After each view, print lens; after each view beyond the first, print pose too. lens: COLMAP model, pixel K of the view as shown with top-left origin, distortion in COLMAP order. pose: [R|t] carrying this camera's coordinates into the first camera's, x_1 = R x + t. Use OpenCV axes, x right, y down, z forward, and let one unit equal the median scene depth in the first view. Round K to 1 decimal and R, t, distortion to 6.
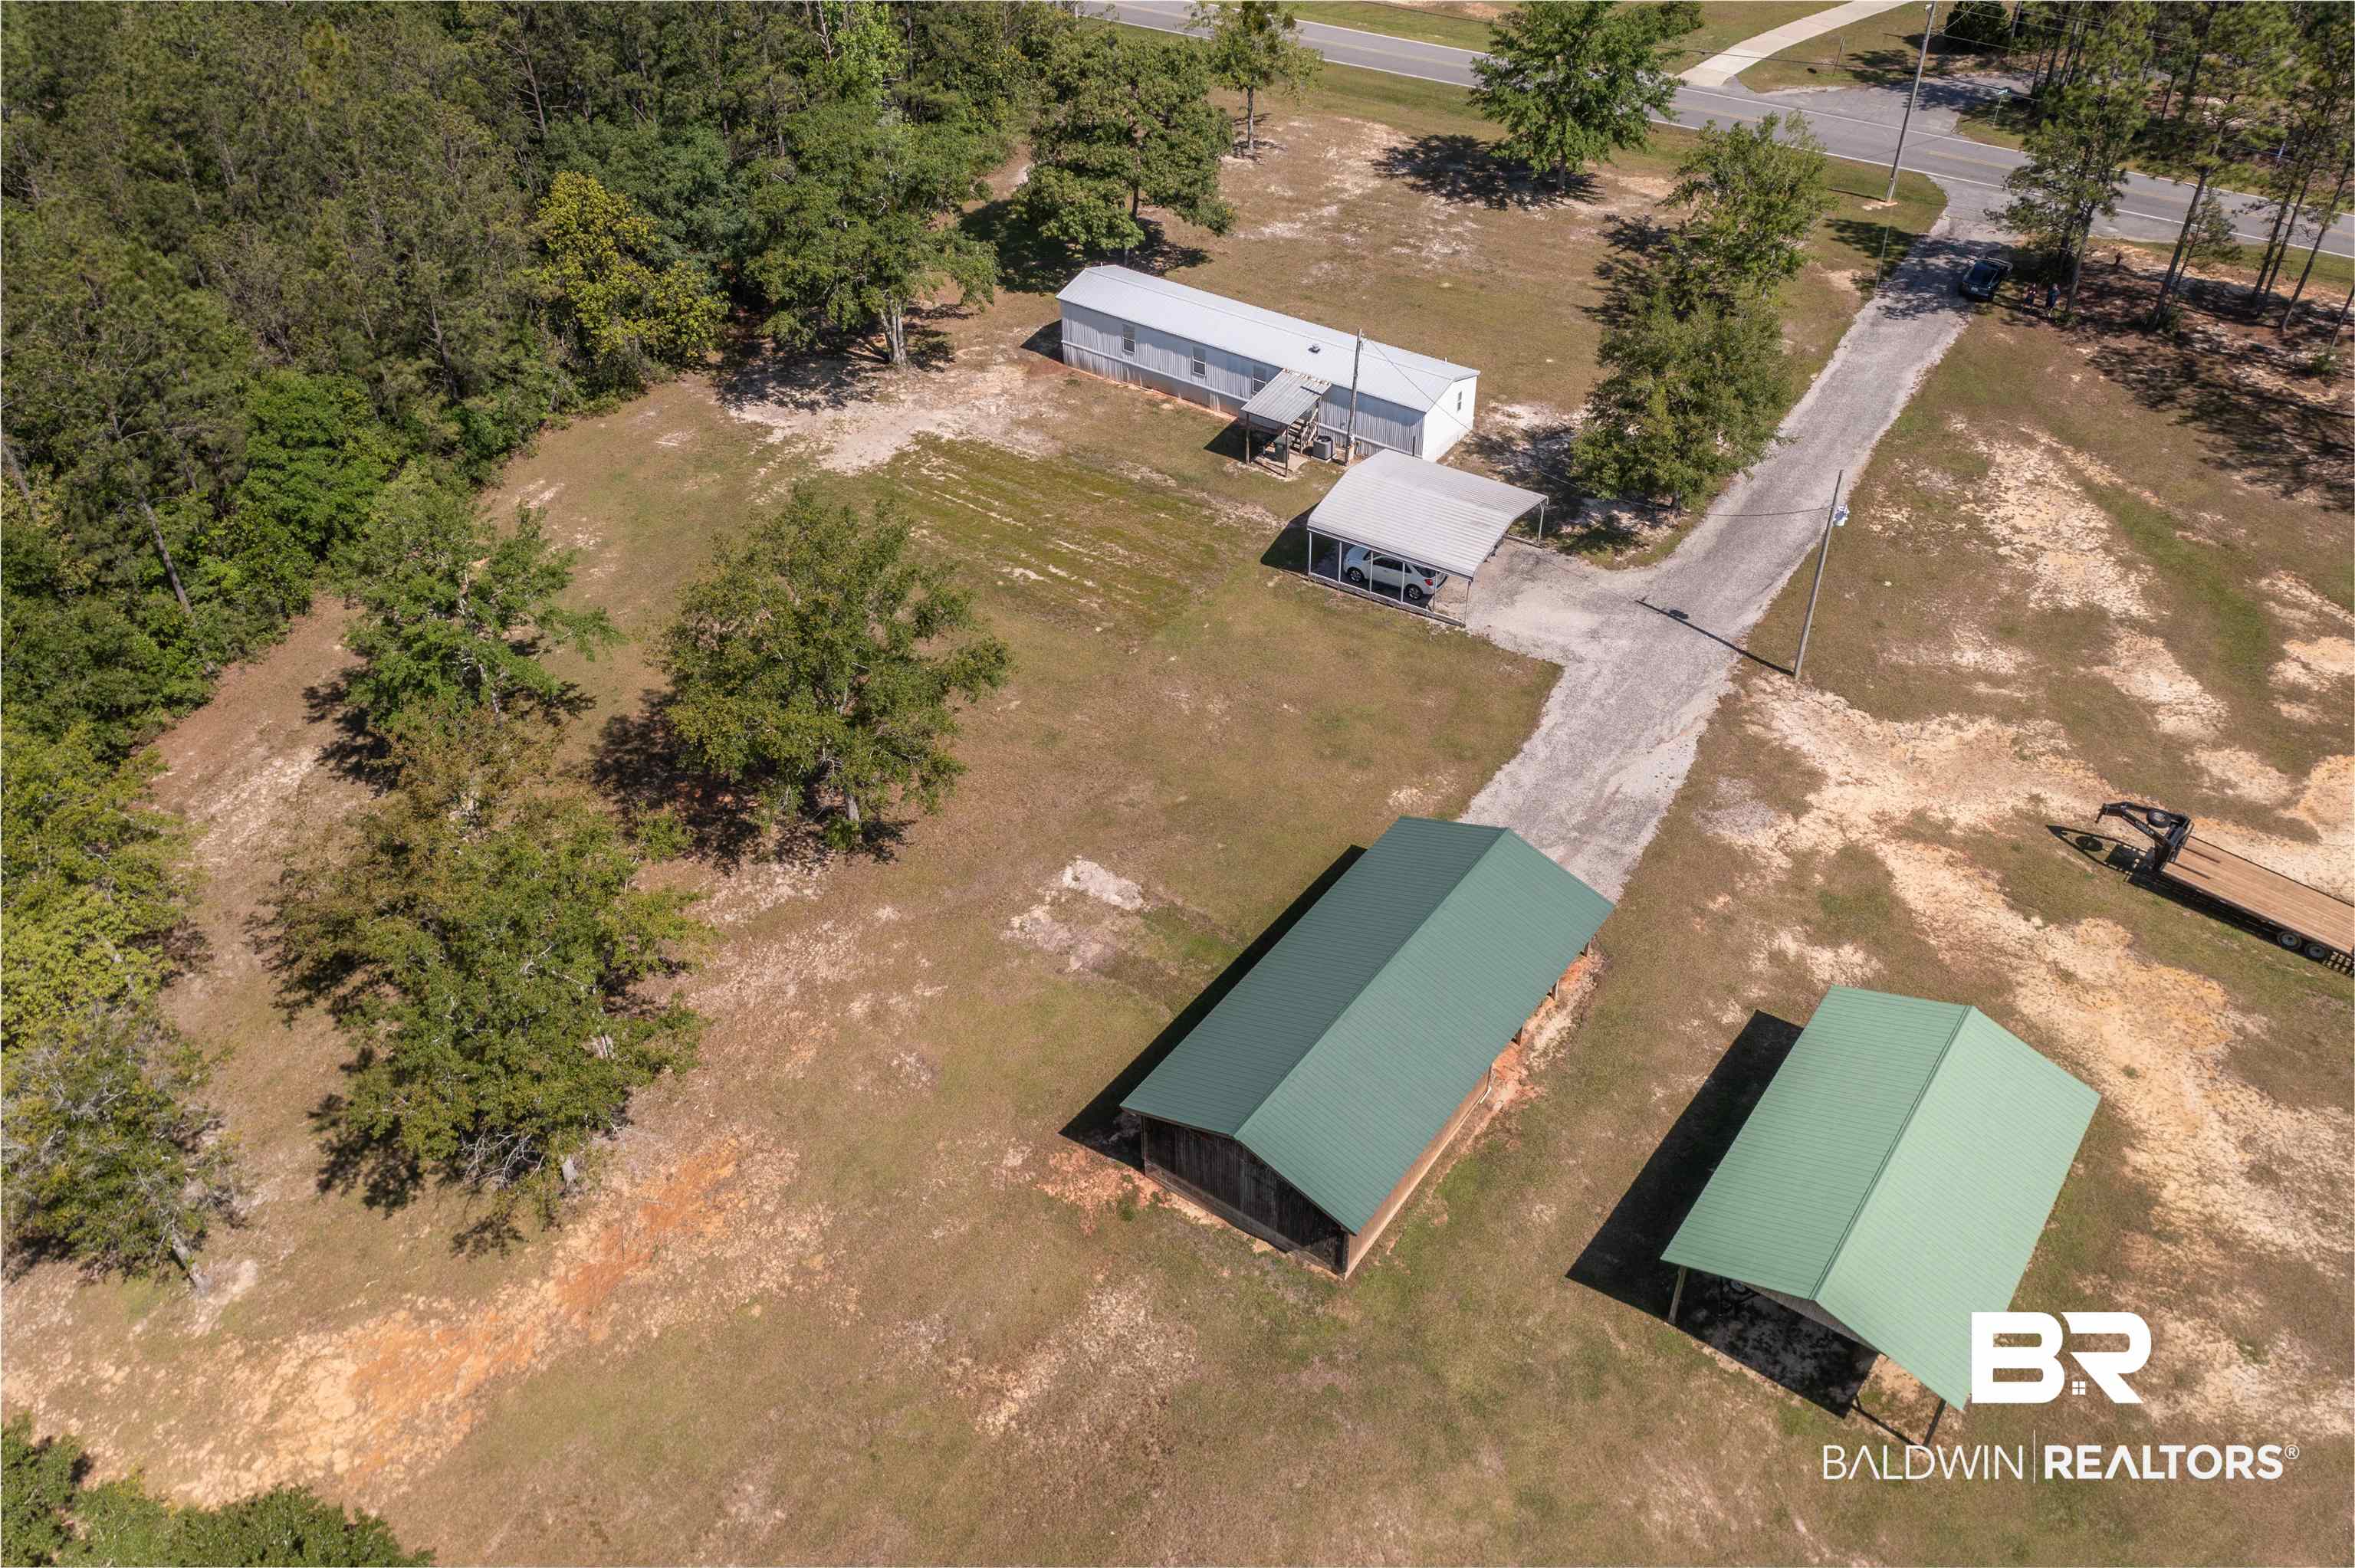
lens RADIAL K [[1864.1, 0, 1177.5], [0, 1864.1, 784.0], [0, 0, 1]] dist [0.006490, 0.012170]
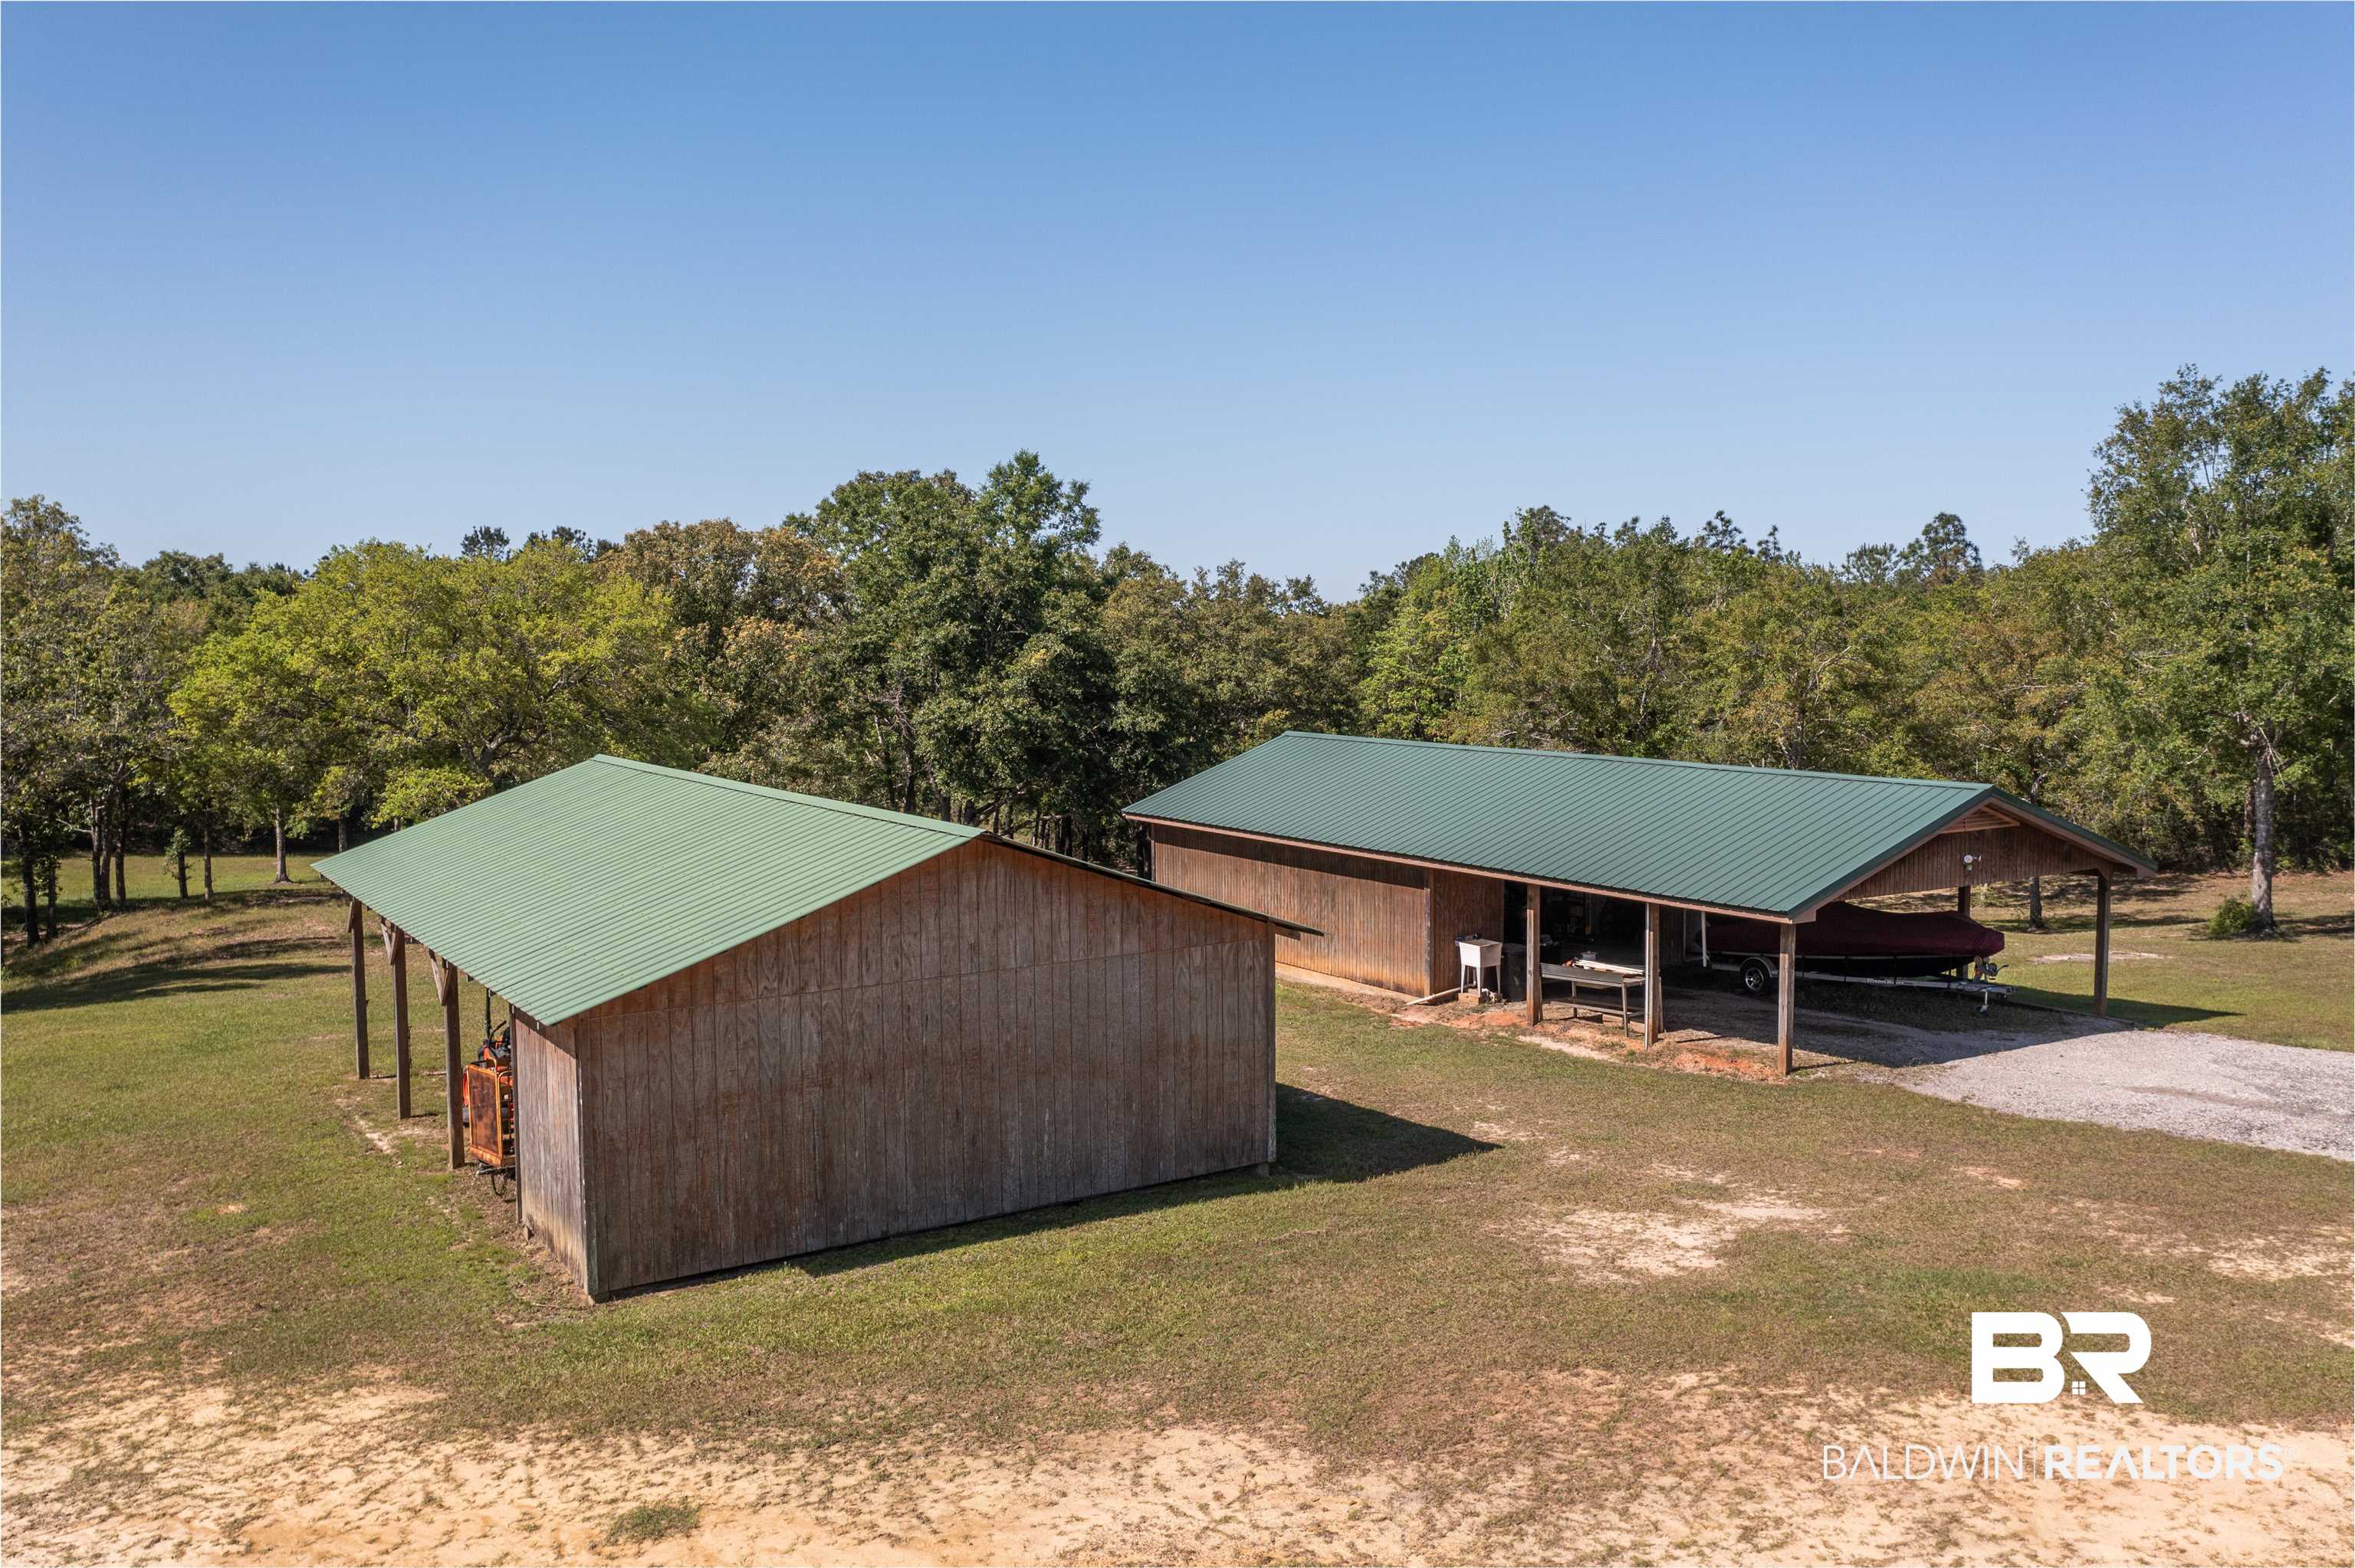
lens RADIAL K [[1864.1, 0, 1177.5], [0, 1864.1, 784.0], [0, 0, 1]] dist [0.006490, 0.012170]
pose [[-0.371508, 0.089724, -0.924084, 0.462896], [-0.562375, 0.770201, 0.300874, 0.000159], [0.738726, 0.631459, -0.235677, 0.720042]]
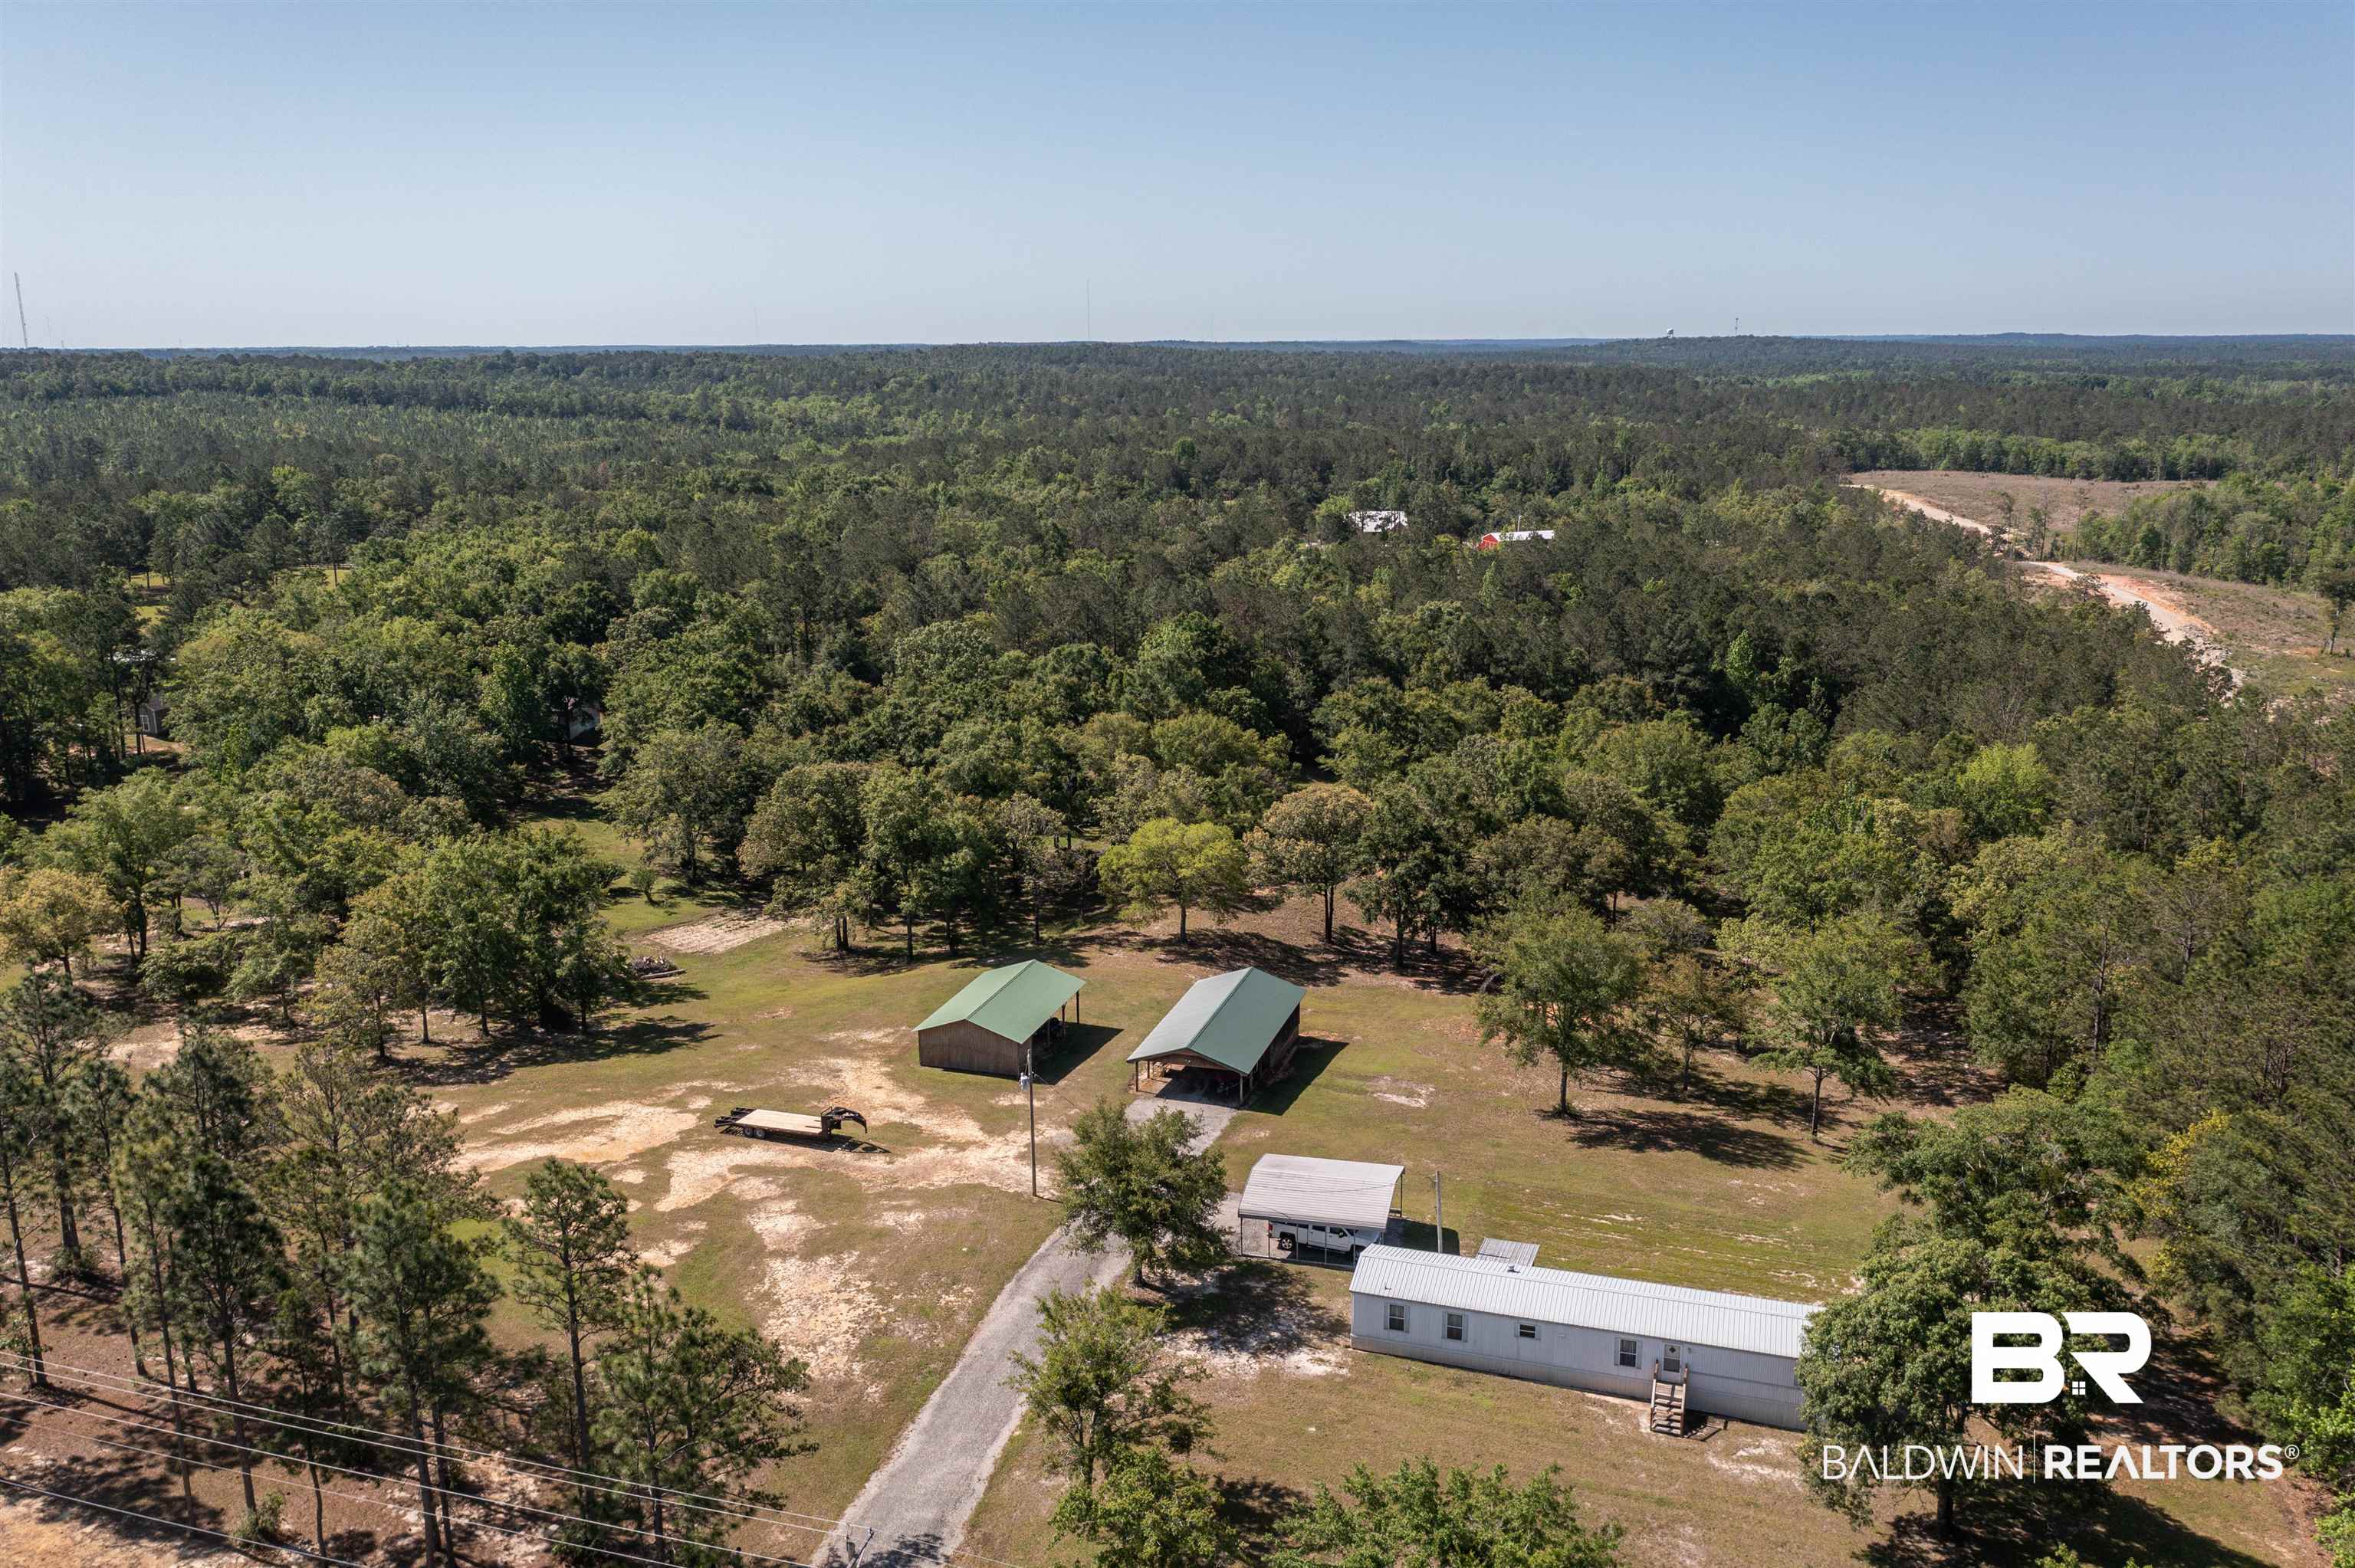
lens RADIAL K [[1875.9, 0, 1177.5], [0, 1875.9, 784.0], [0, 0, 1]] dist [0.003920, 0.004711]
pose [[-0.947334, 0.096743, -0.305284, 0.556392], [-0.181950, 0.621877, 0.761684, -1.195050], [0.263537, 0.777116, -0.571524, 1.405648]]
